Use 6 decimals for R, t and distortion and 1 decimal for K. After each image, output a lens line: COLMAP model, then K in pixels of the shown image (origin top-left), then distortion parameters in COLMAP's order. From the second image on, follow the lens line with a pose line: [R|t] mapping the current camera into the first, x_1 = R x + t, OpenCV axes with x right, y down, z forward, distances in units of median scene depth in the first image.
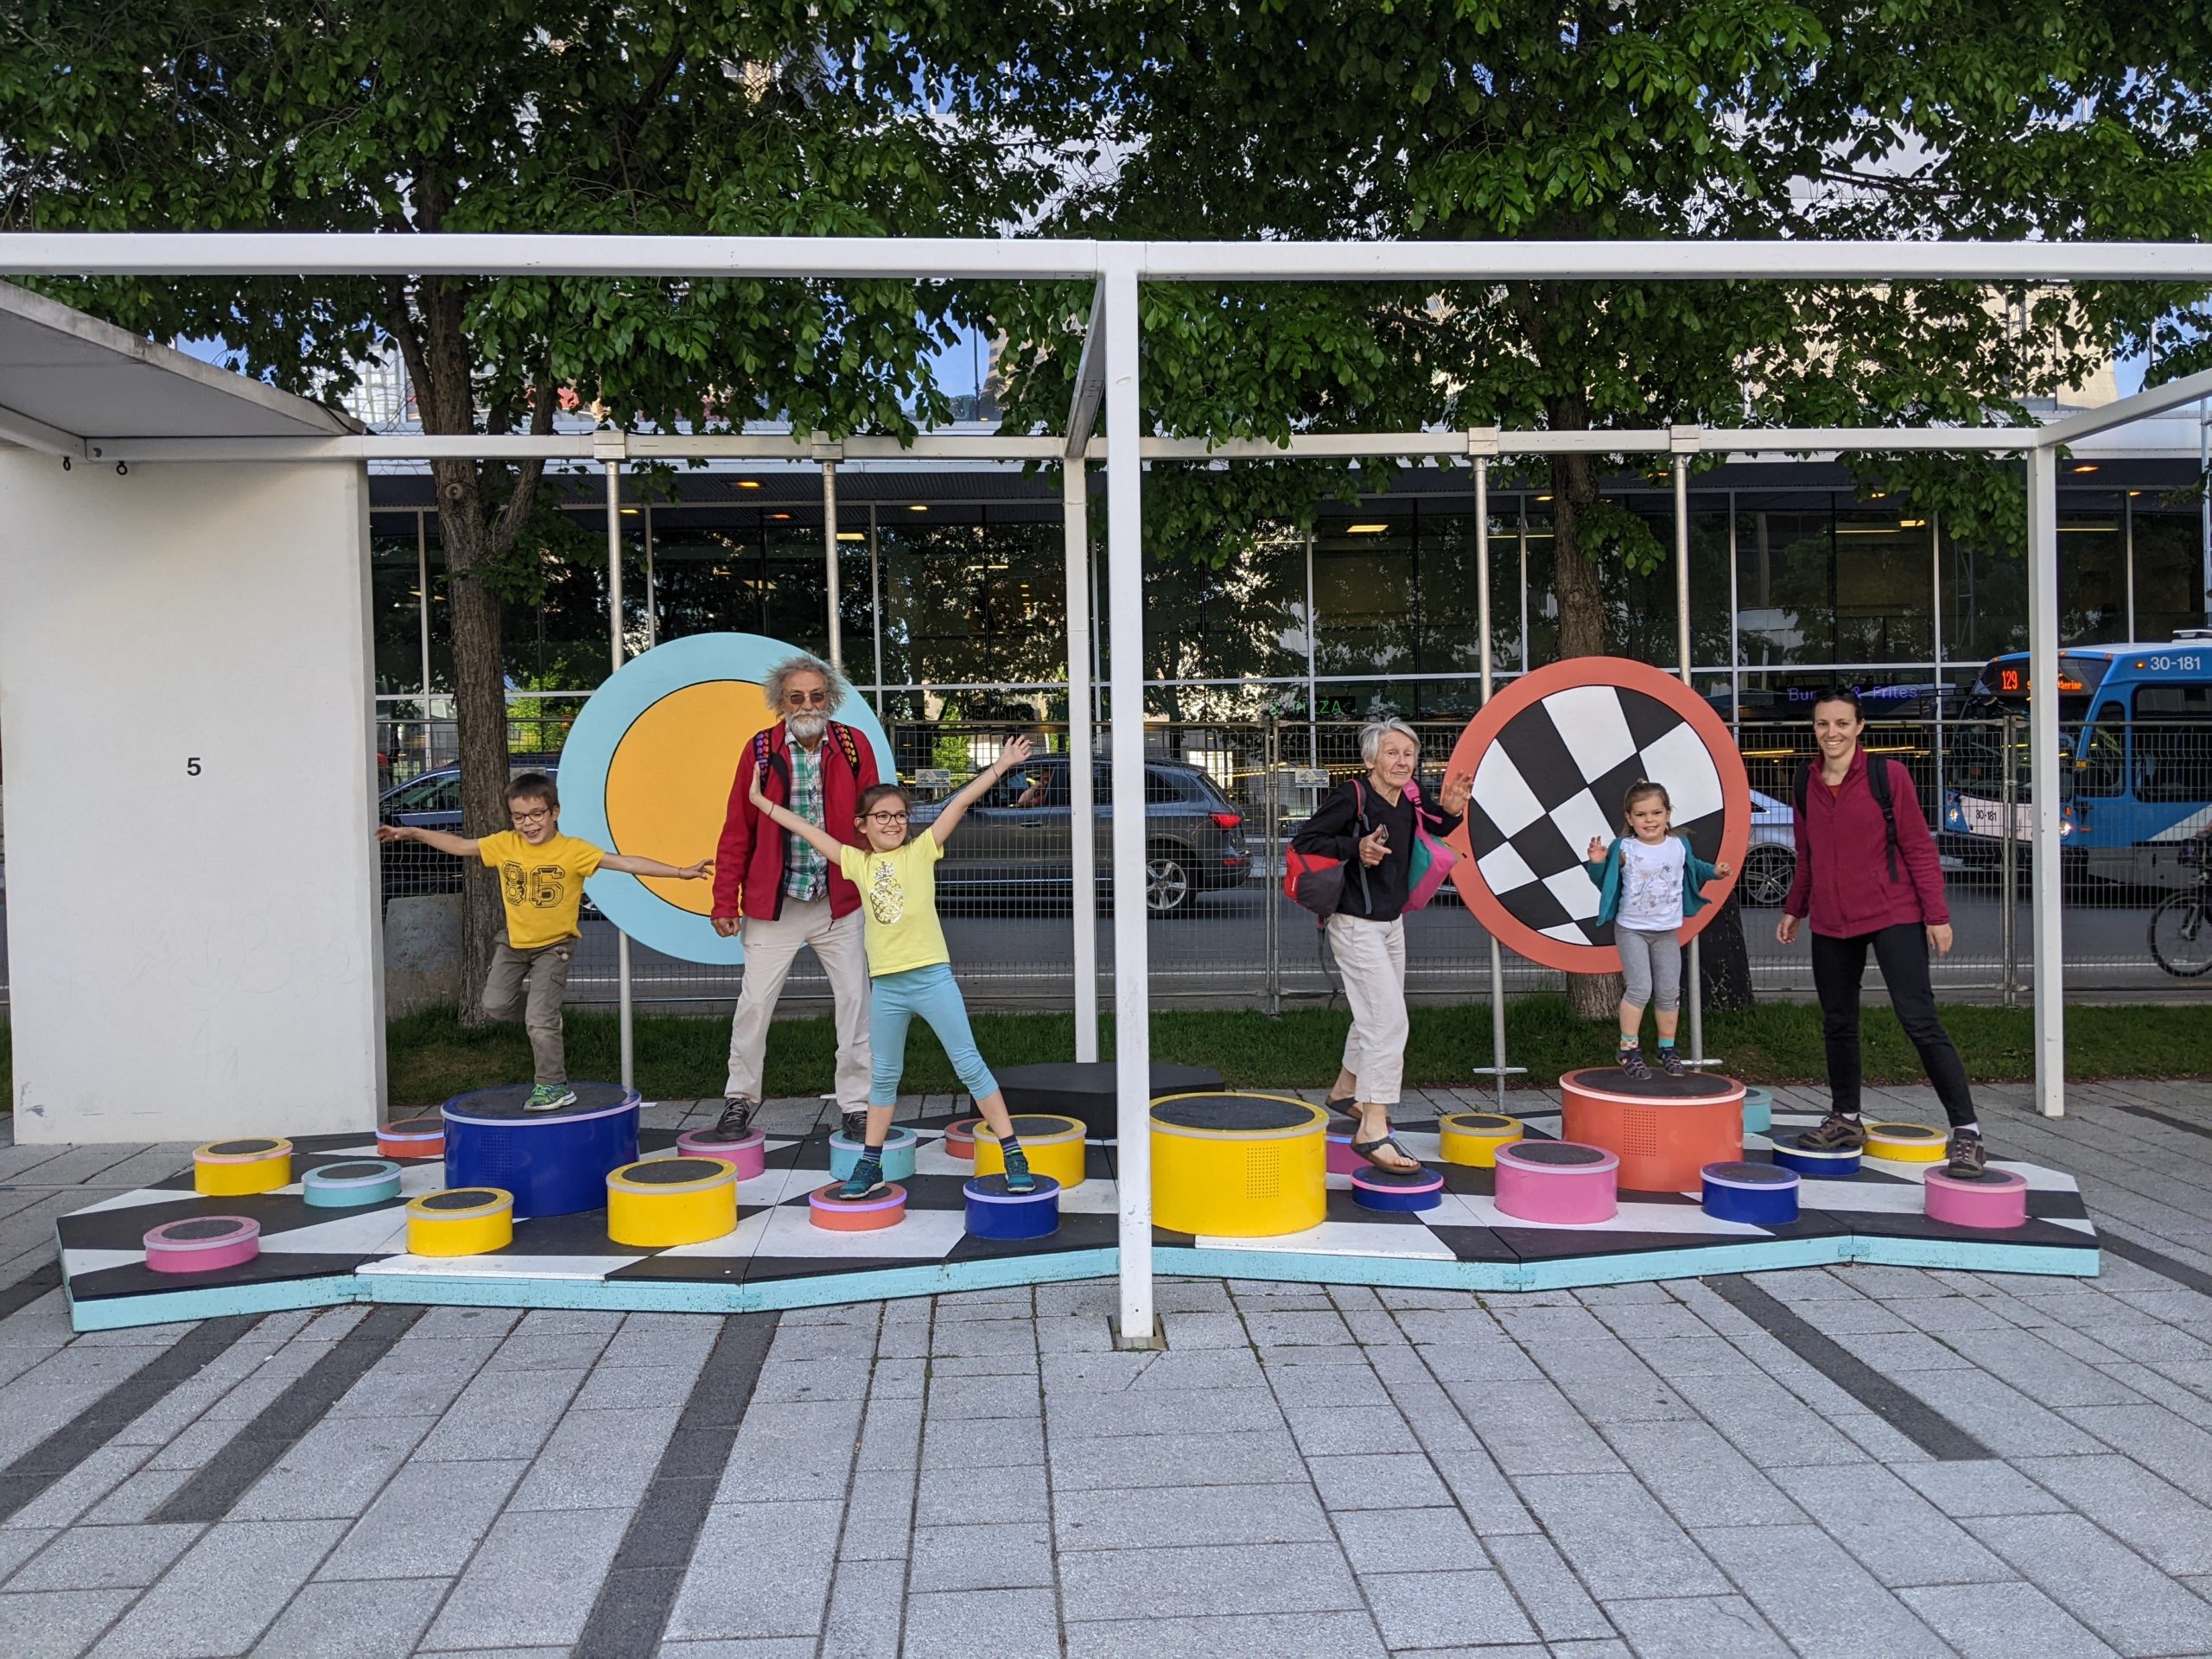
lens RADIAL K [[1722.2, 0, 1155.6], [0, 1722.2, 800.9], [0, 0, 1]] dist [0.039406, -0.026650]
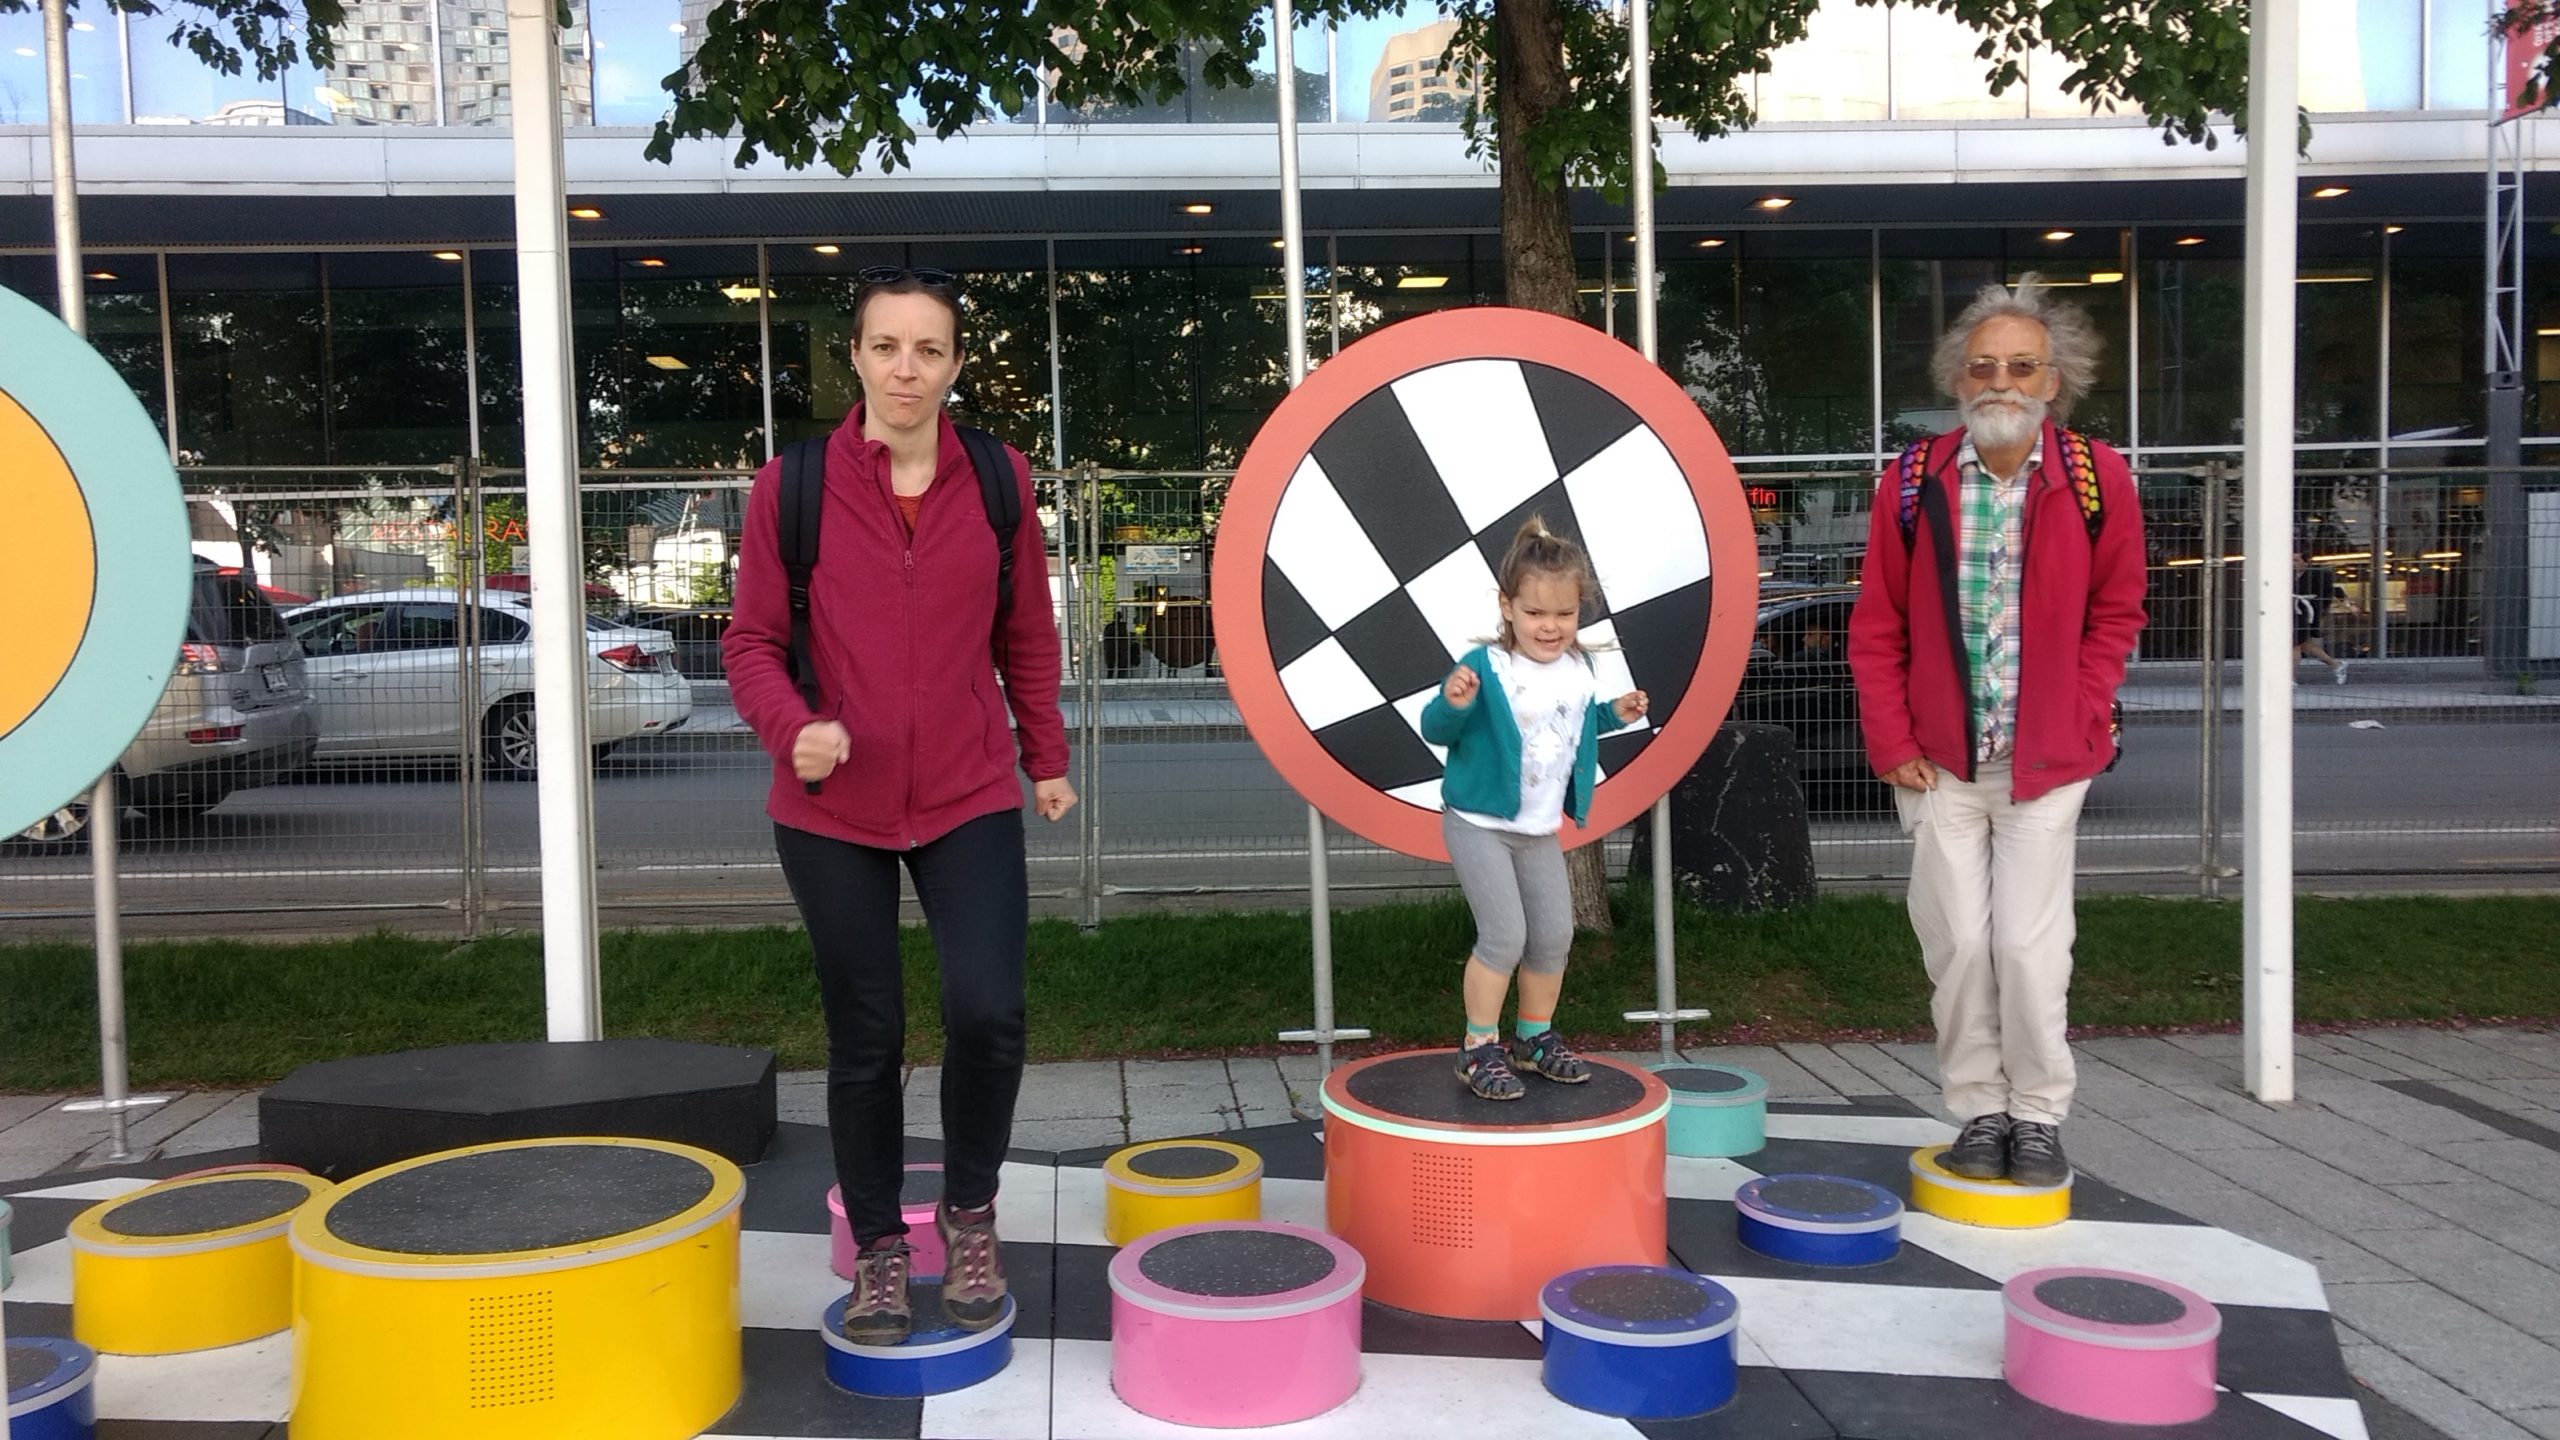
lens RADIAL K [[1972.2, 0, 1305.7], [0, 1972.2, 727.0], [0, 0, 1]] dist [0.024355, 0.022508]
pose [[0.999760, -0.008083, 0.020365, 0.182195], [0.007237, 0.999122, 0.041272, 0.026478], [-0.020681, -0.041114, 0.998940, 0.351534]]
